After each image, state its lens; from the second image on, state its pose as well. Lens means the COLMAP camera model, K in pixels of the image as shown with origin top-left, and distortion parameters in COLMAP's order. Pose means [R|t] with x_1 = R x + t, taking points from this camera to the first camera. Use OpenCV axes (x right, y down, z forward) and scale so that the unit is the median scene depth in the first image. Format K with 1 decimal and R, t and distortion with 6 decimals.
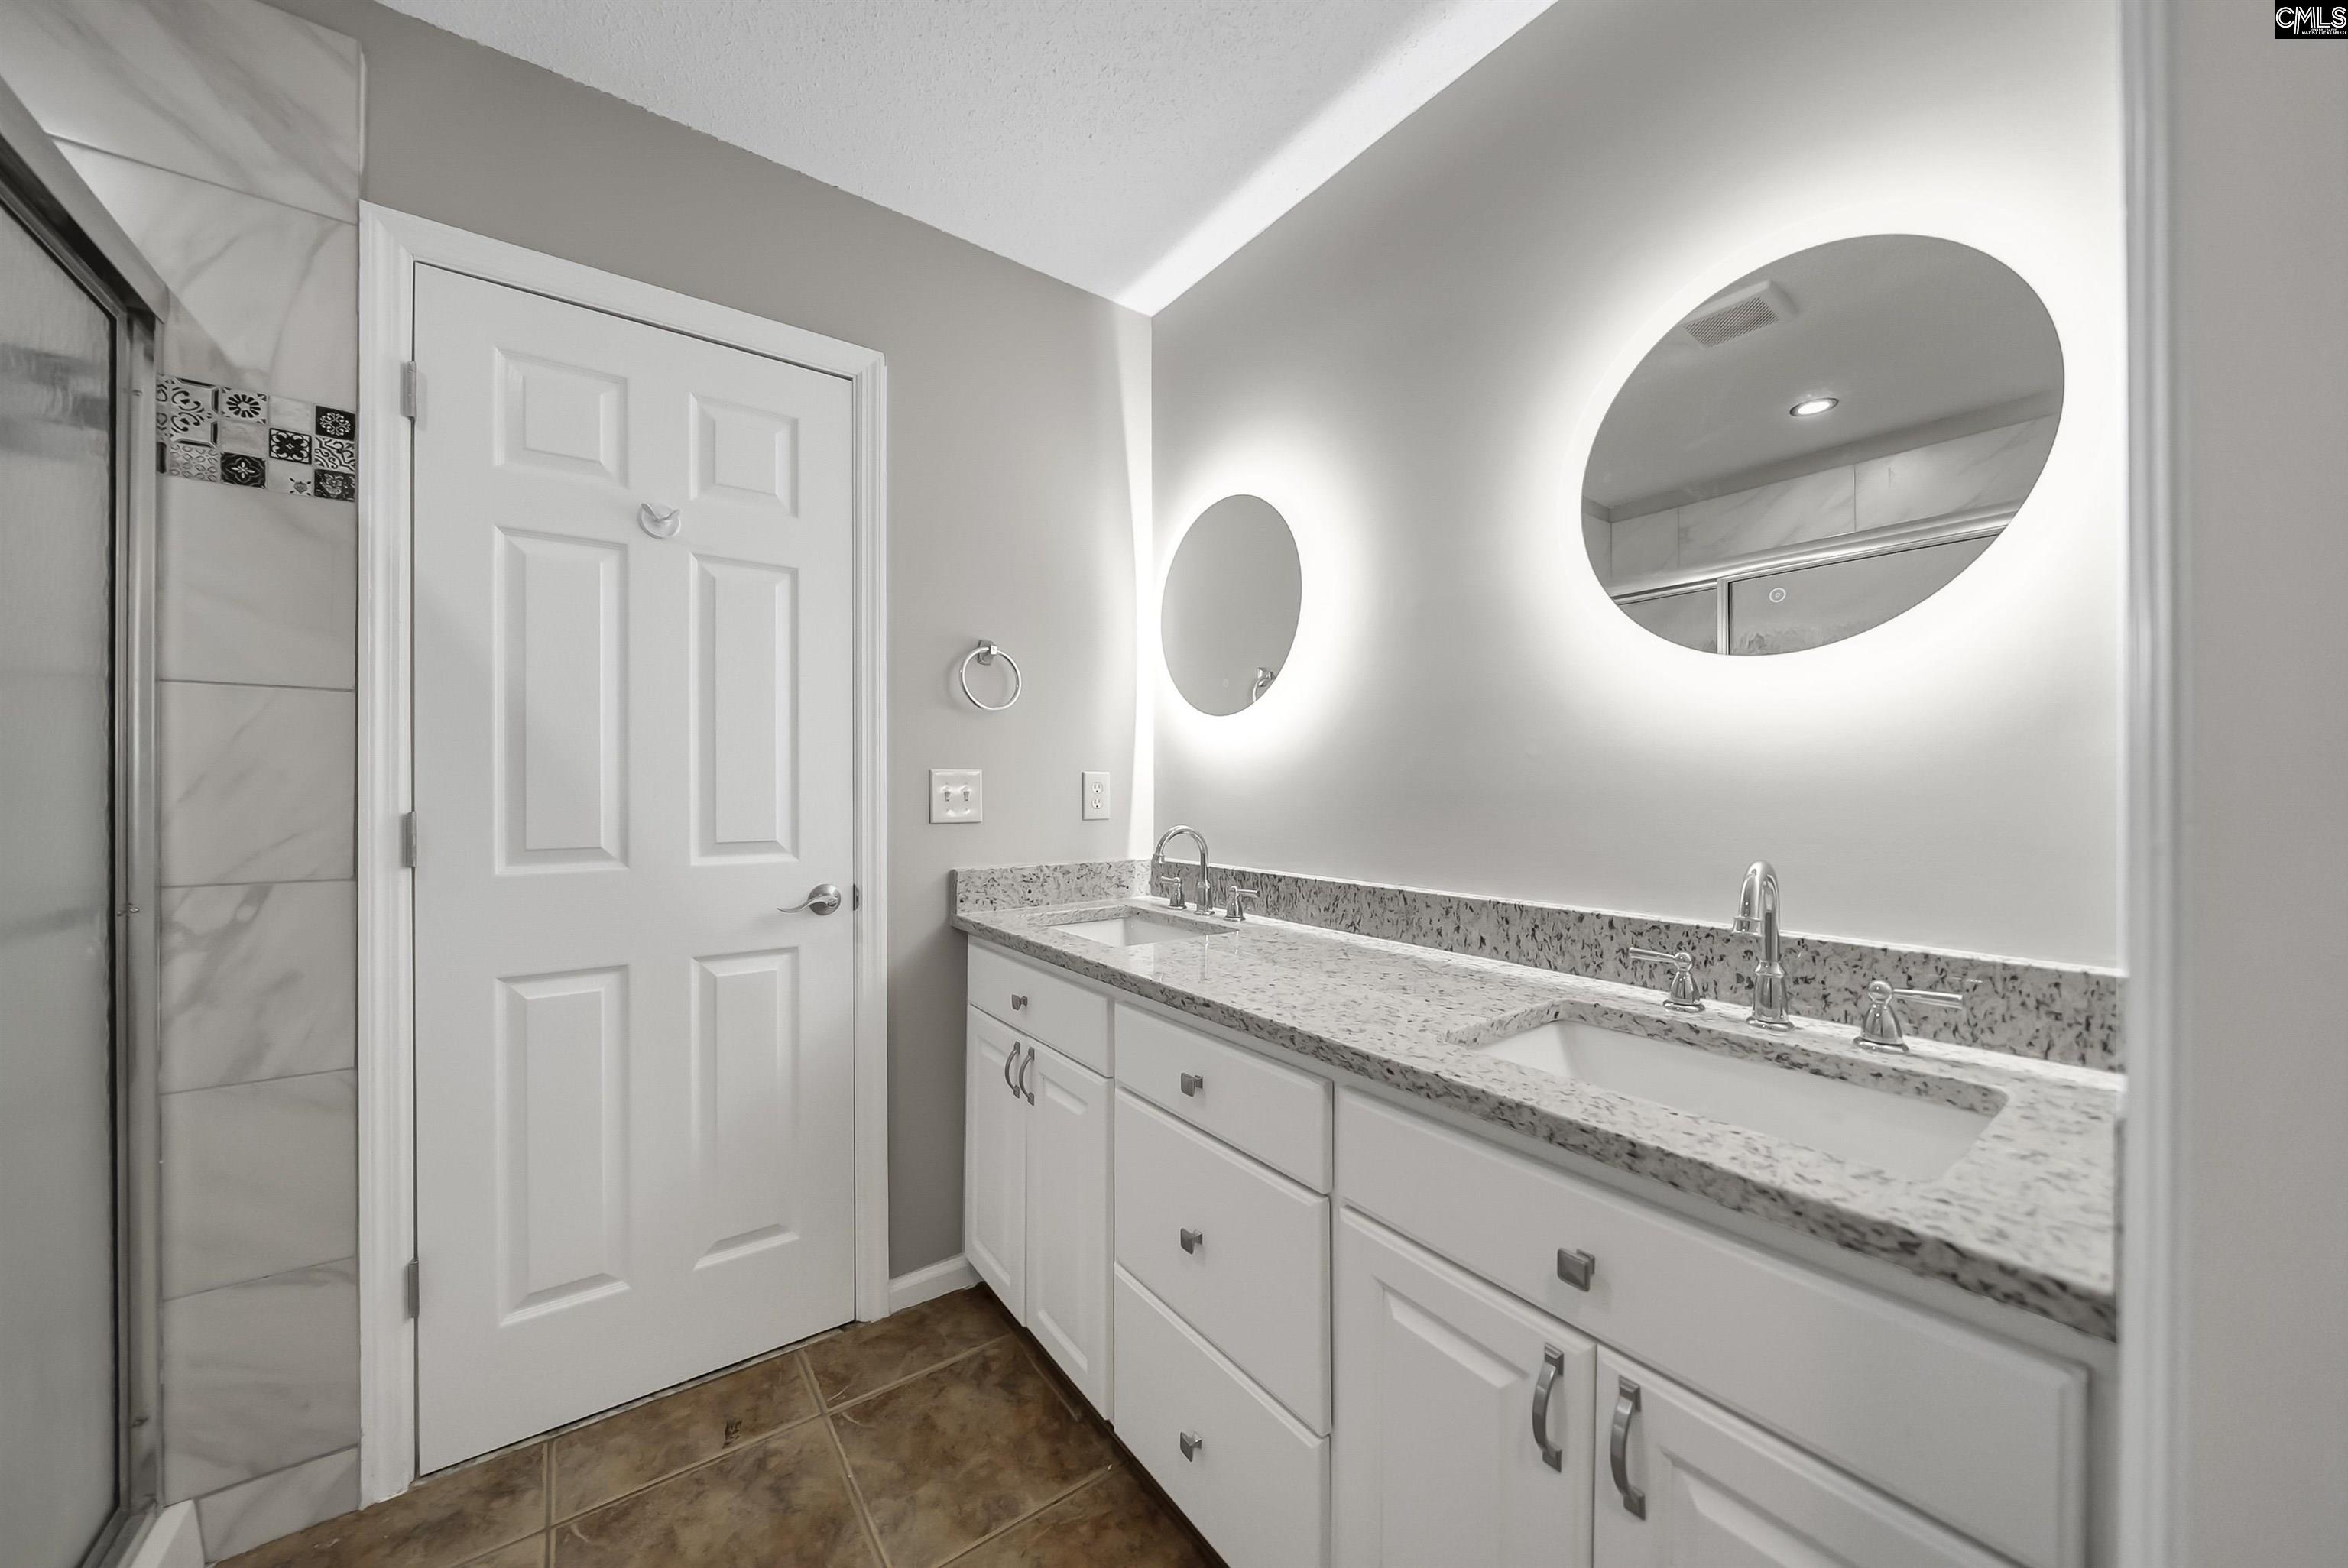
lens RADIAL K [[856.6, 0, 1174.0], [0, 856.6, 784.0], [0, 0, 1]] dist [-0.003163, -0.000527]
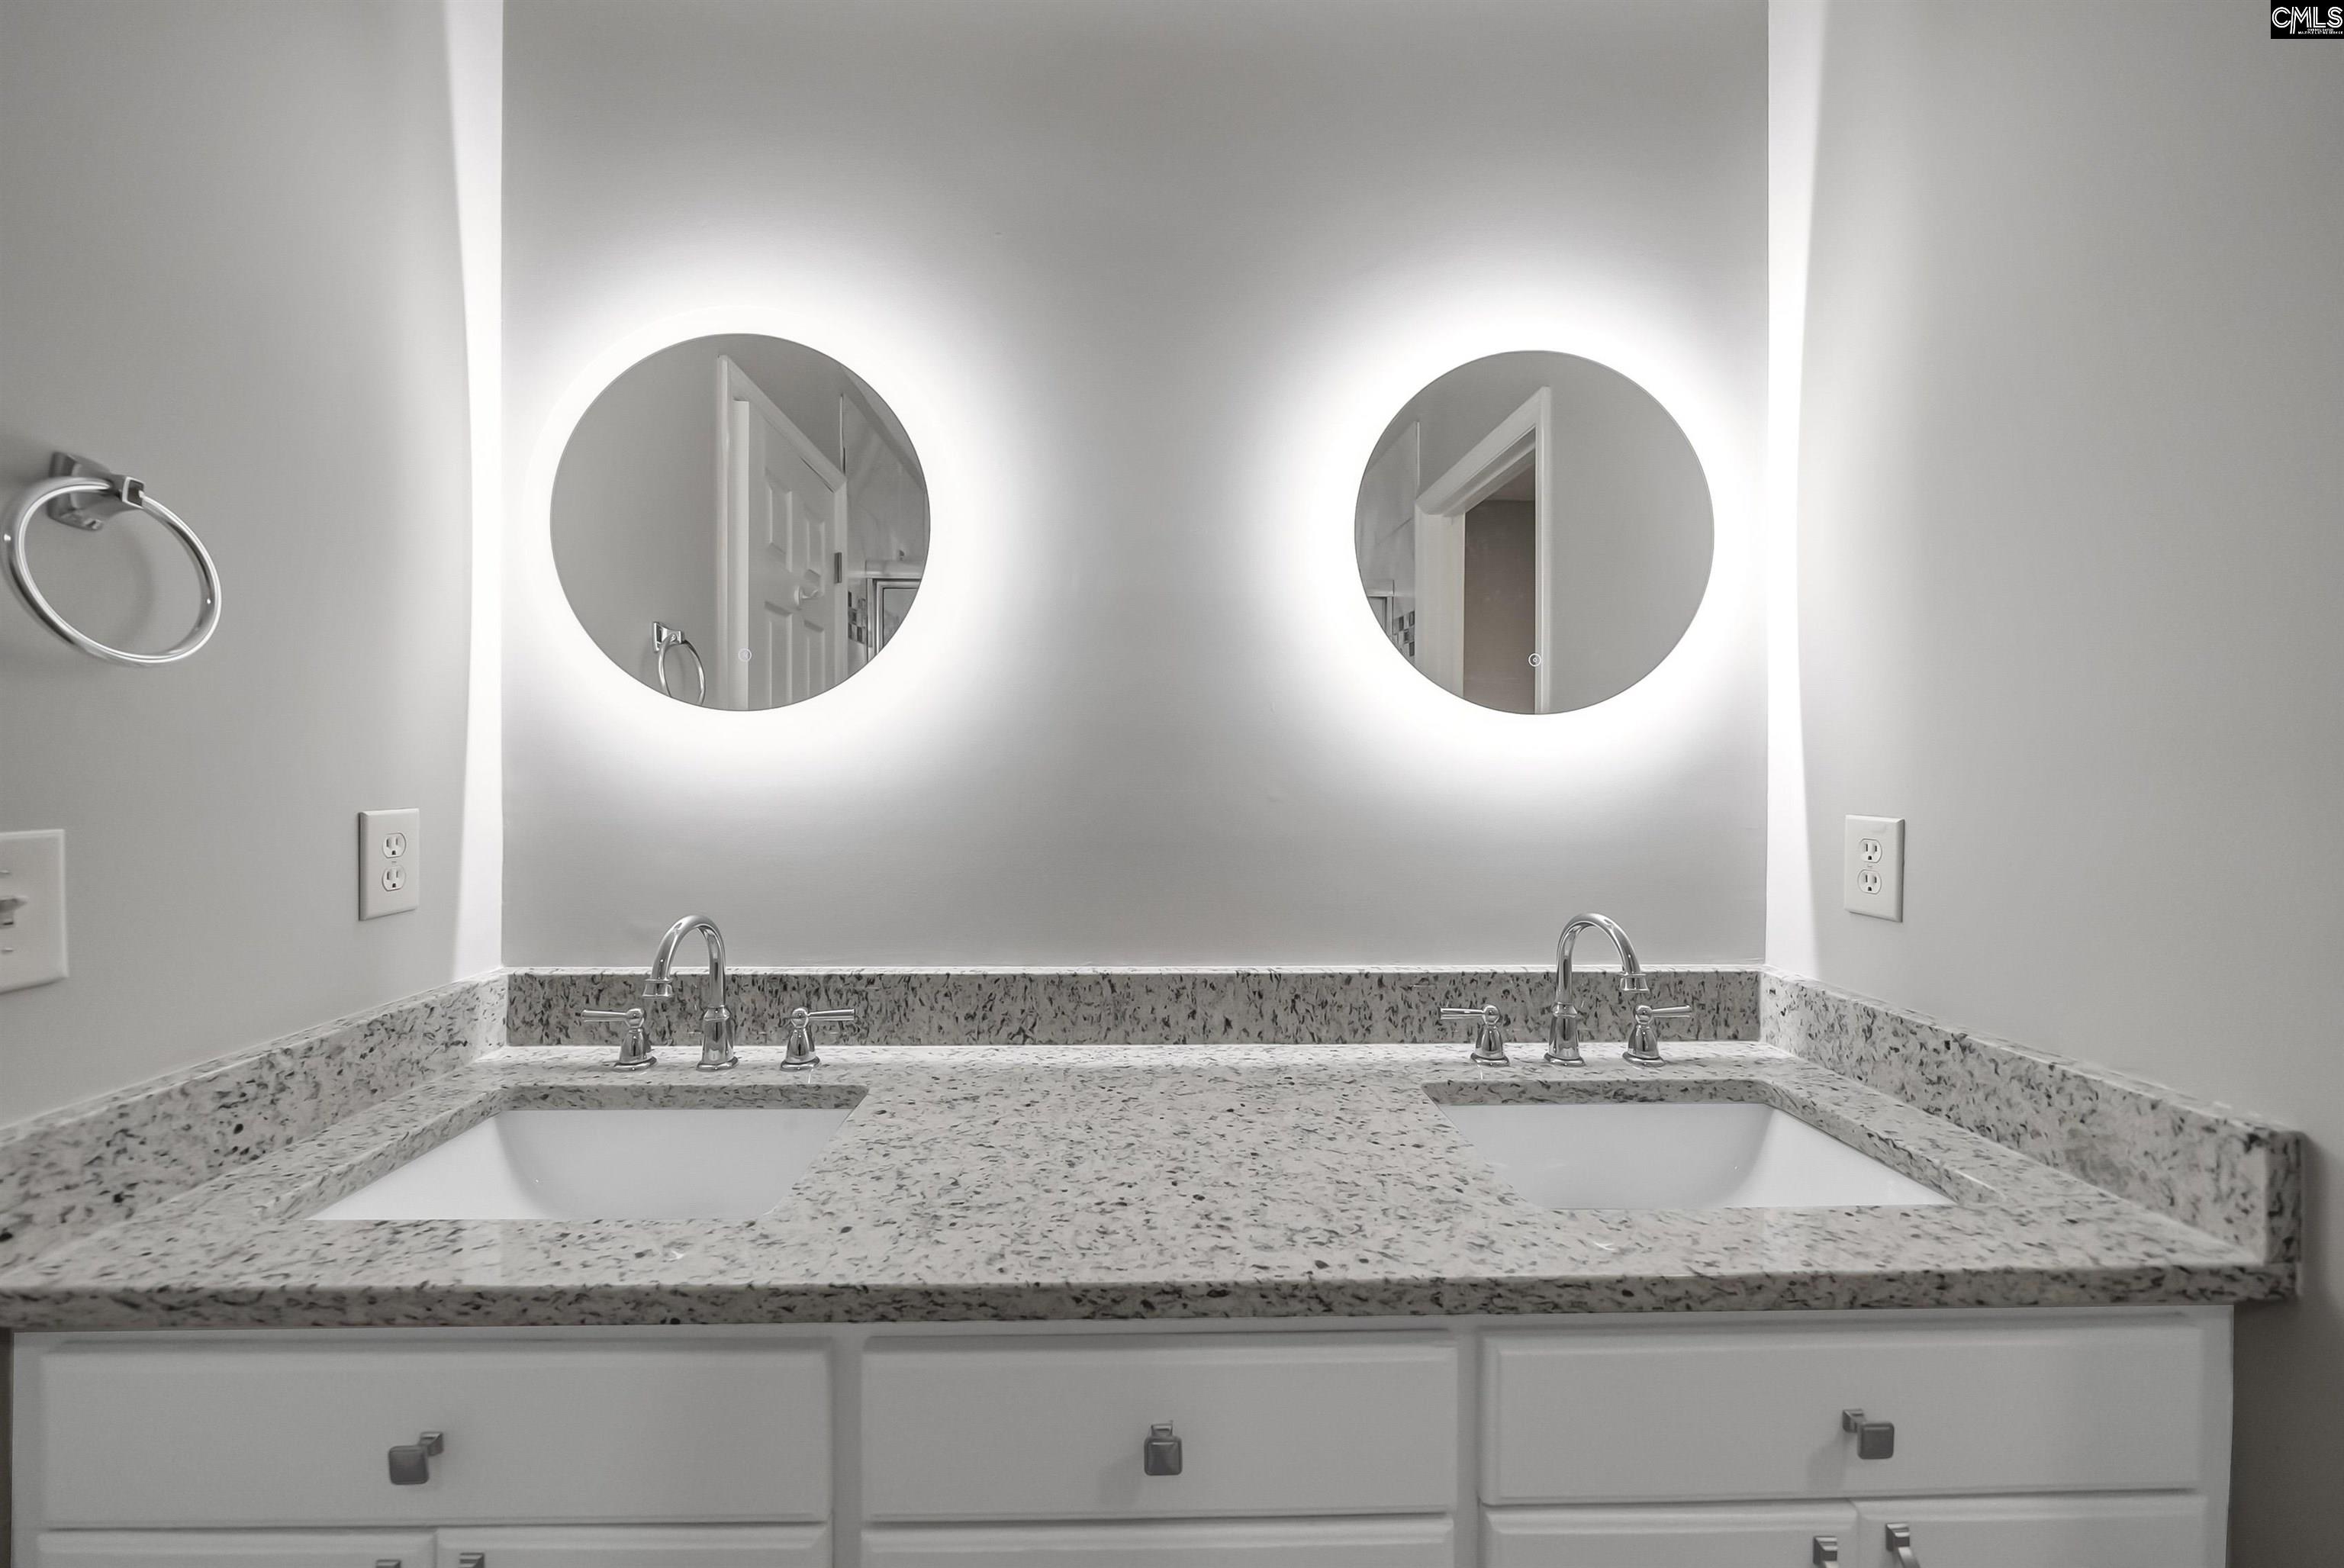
lens RADIAL K [[855.2, 0, 1172.0], [0, 855.2, 784.0], [0, 0, 1]] dist [-0.003163, -0.000527]
pose [[0.560939, -0.008828, 0.827810, -0.364161], [-0.009651, 0.999805, 0.017201, -0.062722], [-0.827801, -0.017638, 0.560744, 0.626340]]
